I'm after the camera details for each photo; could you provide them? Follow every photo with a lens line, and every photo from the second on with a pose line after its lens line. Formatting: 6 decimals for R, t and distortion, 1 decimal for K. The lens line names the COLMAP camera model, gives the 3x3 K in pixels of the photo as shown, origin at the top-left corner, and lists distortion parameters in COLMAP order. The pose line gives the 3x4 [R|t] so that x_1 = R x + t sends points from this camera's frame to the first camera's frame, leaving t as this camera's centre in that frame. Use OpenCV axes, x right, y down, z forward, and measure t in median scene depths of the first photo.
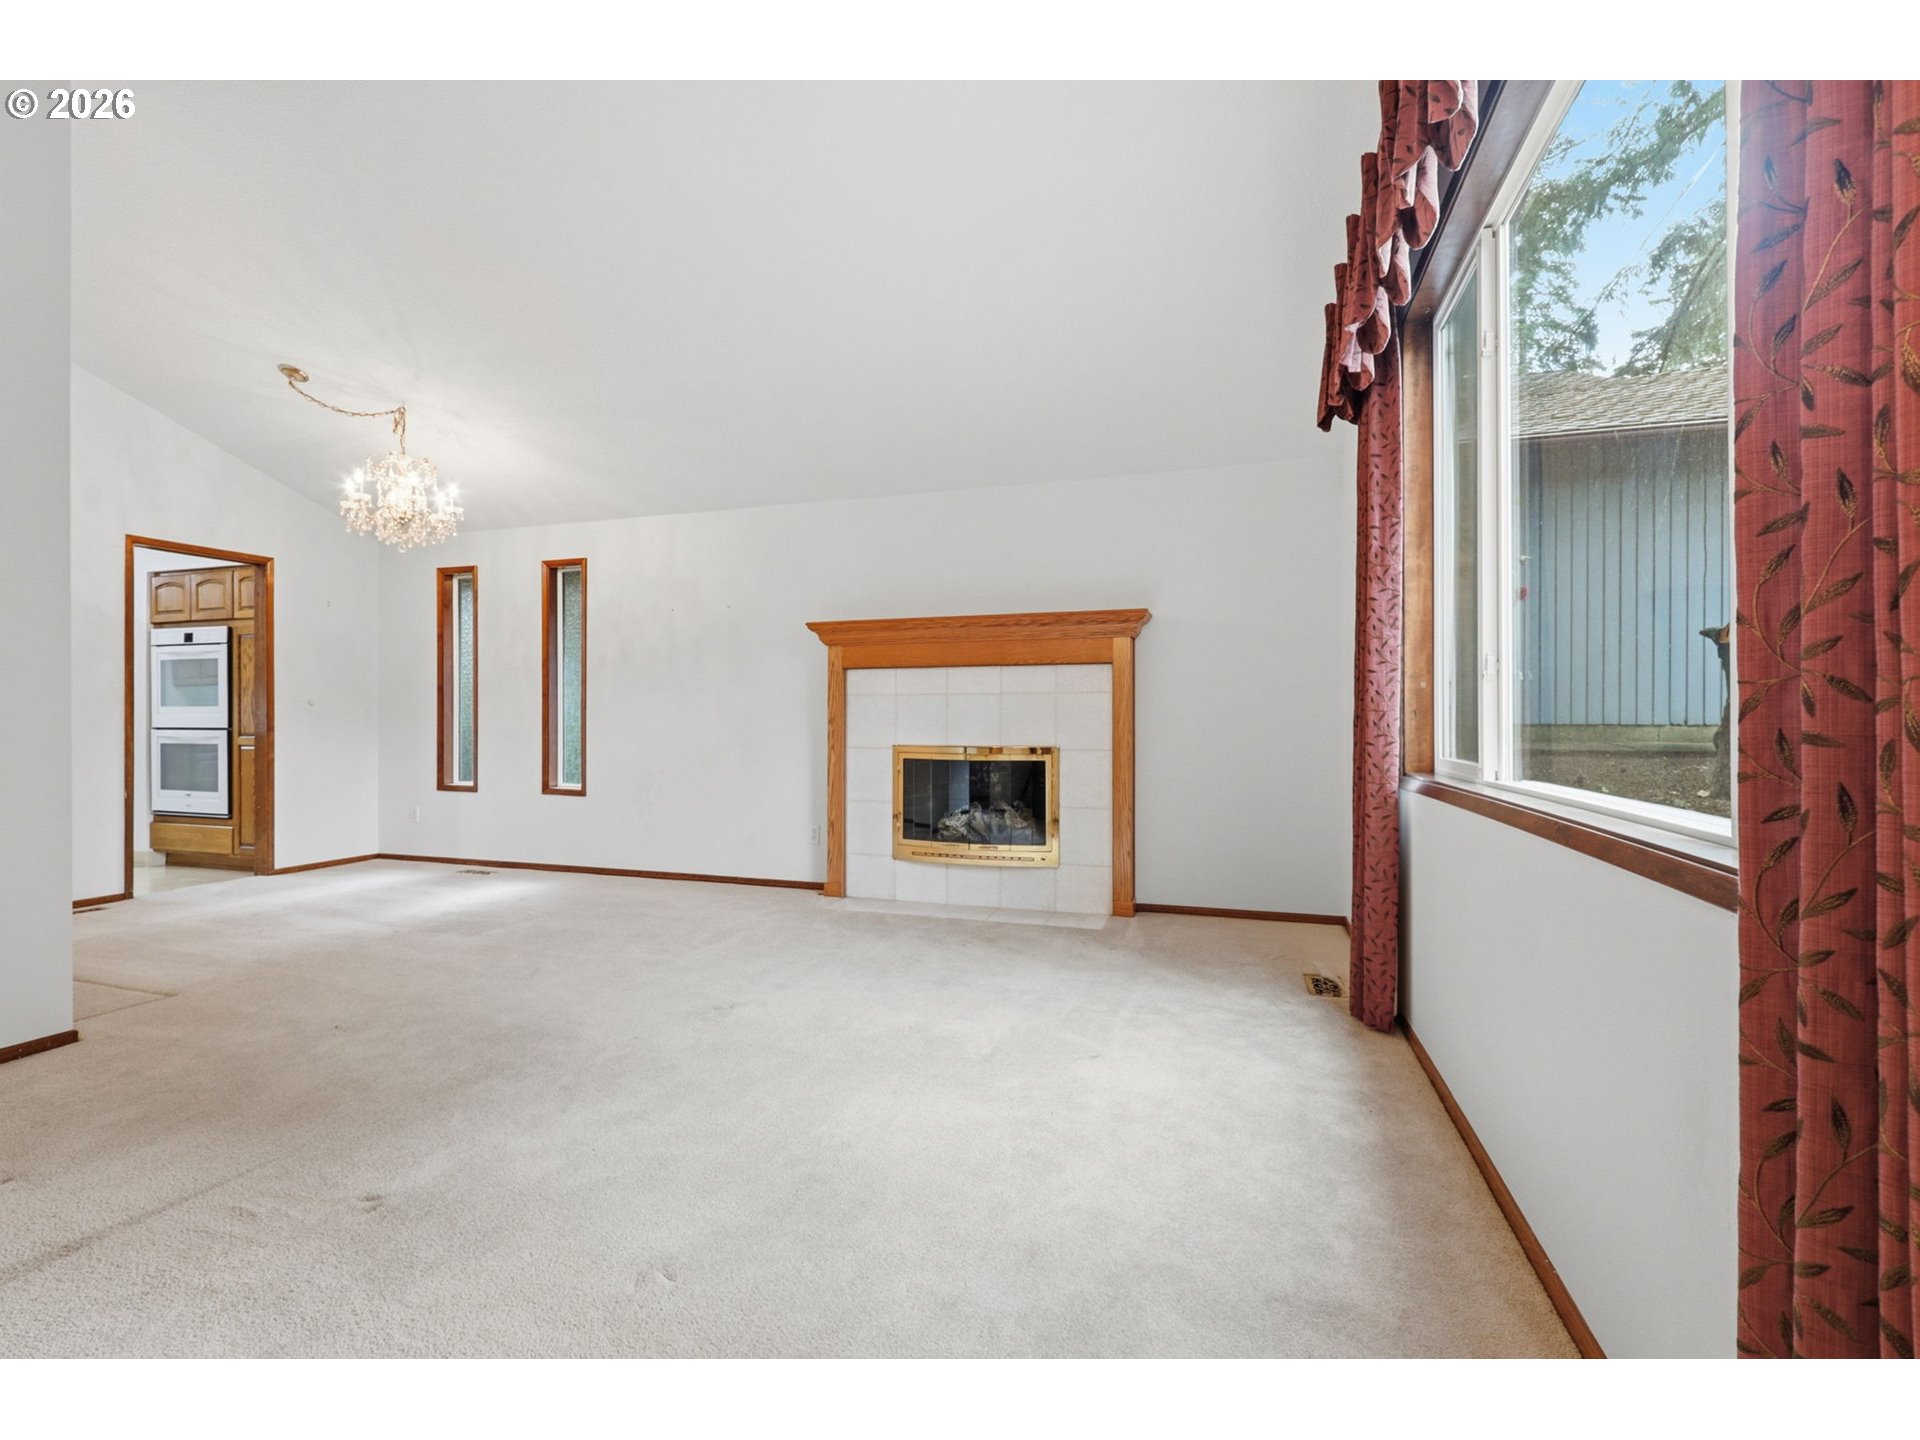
lens RADIAL K [[892.6, 0, 934.5], [0, 892.6, 727.8], [0, 0, 1]] dist [-0.000758, -0.000536]
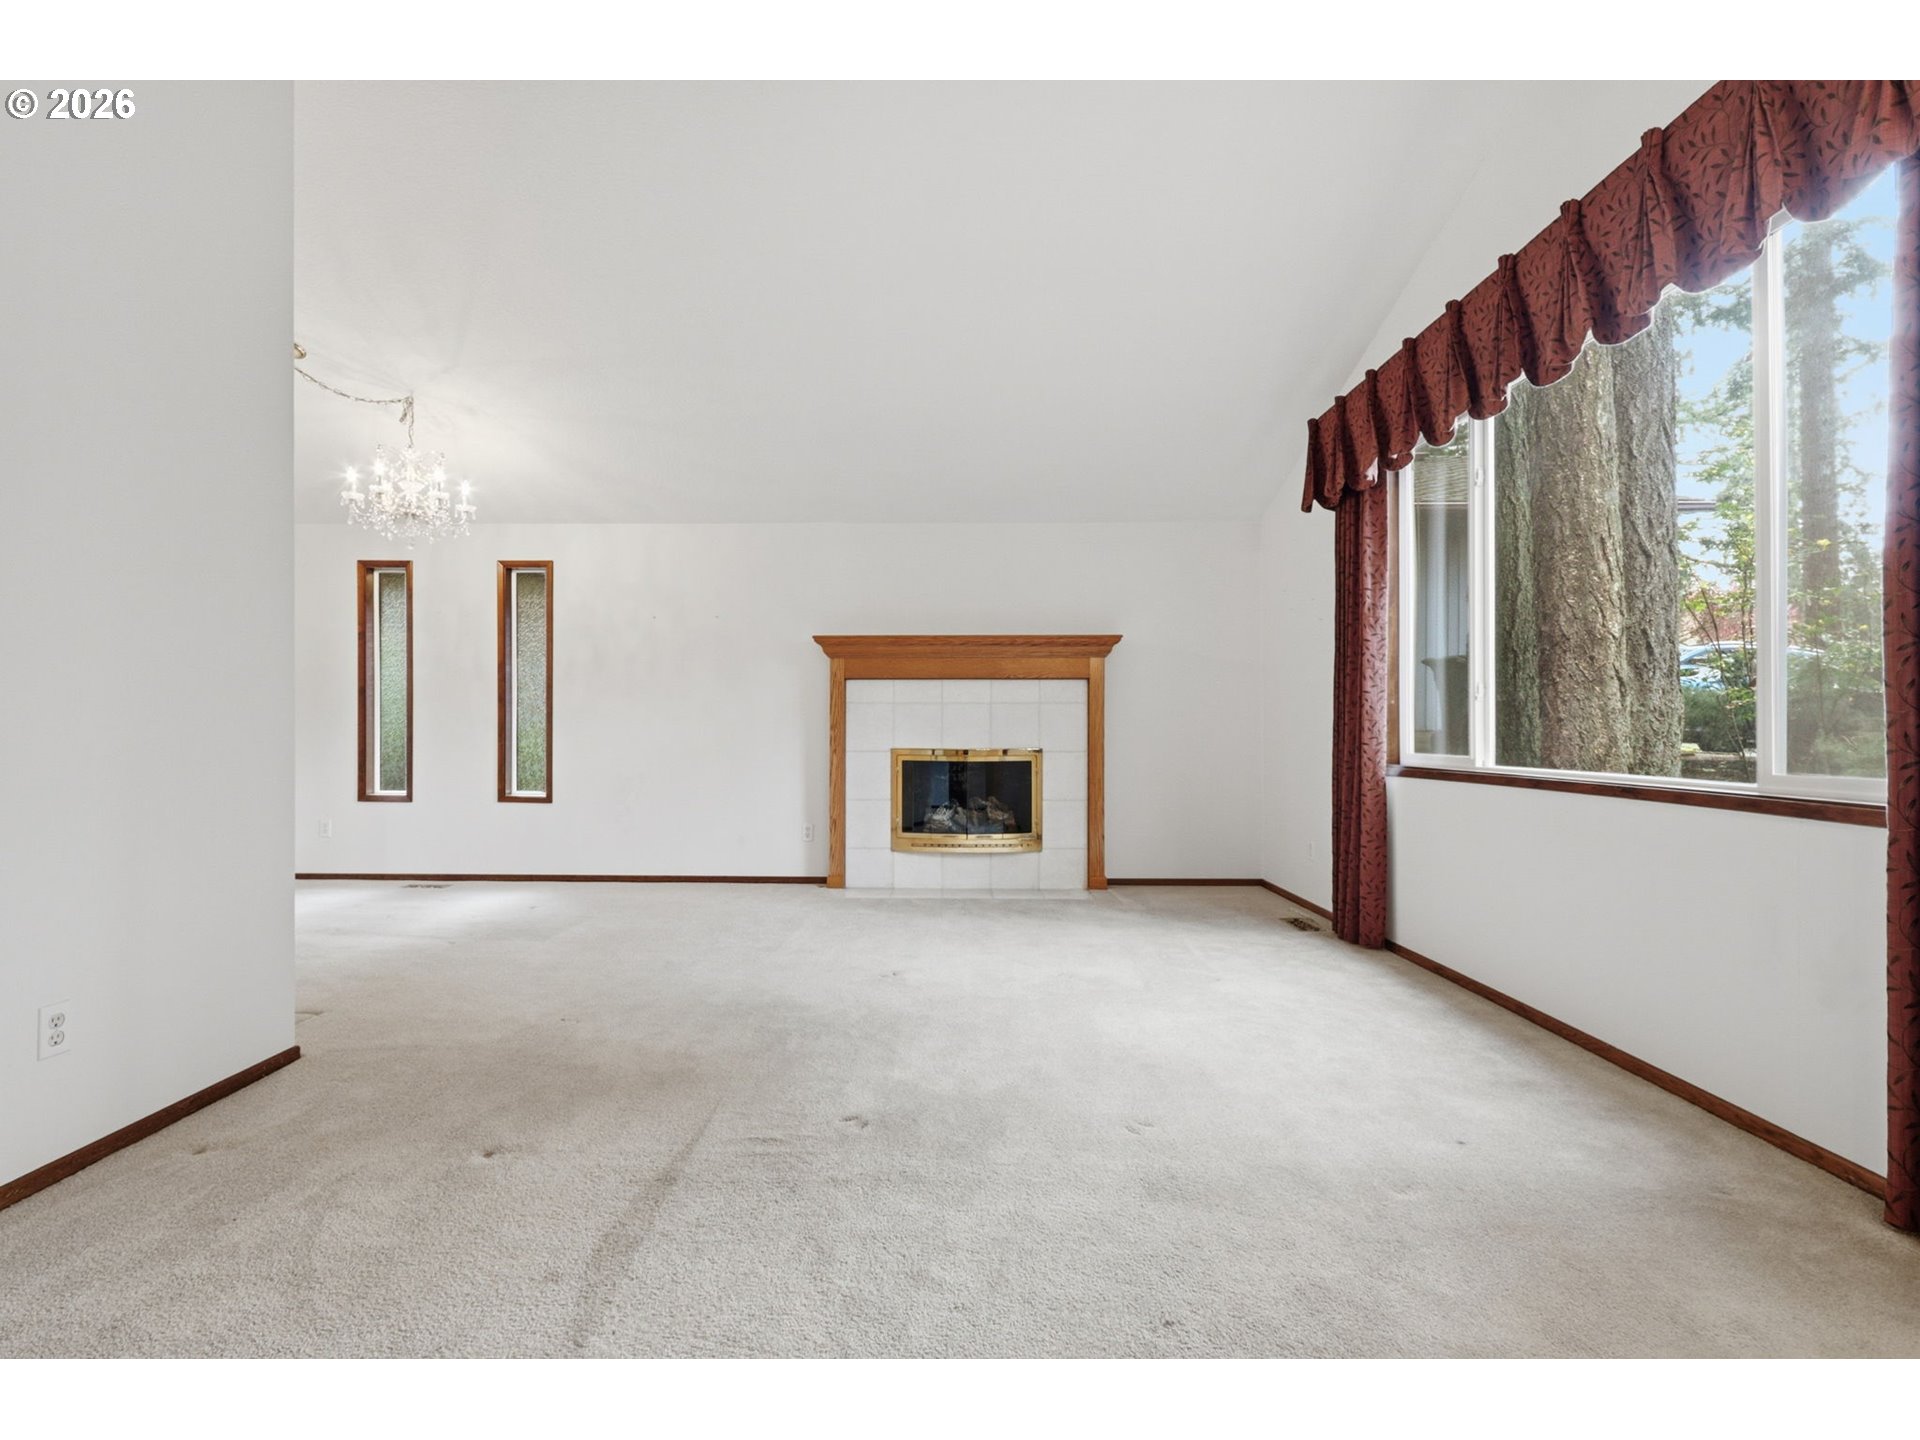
lens RADIAL K [[892.6, 0, 934.5], [0, 892.6, 727.8], [0, 0, 1]] dist [-0.000758, -0.000536]
pose [[0.952406, 0.001533, 0.304828, -0.340382], [0.000637, 0.999975, -0.007018, 0.001484], [-0.304831, 0.006878, 0.952382, -0.074441]]
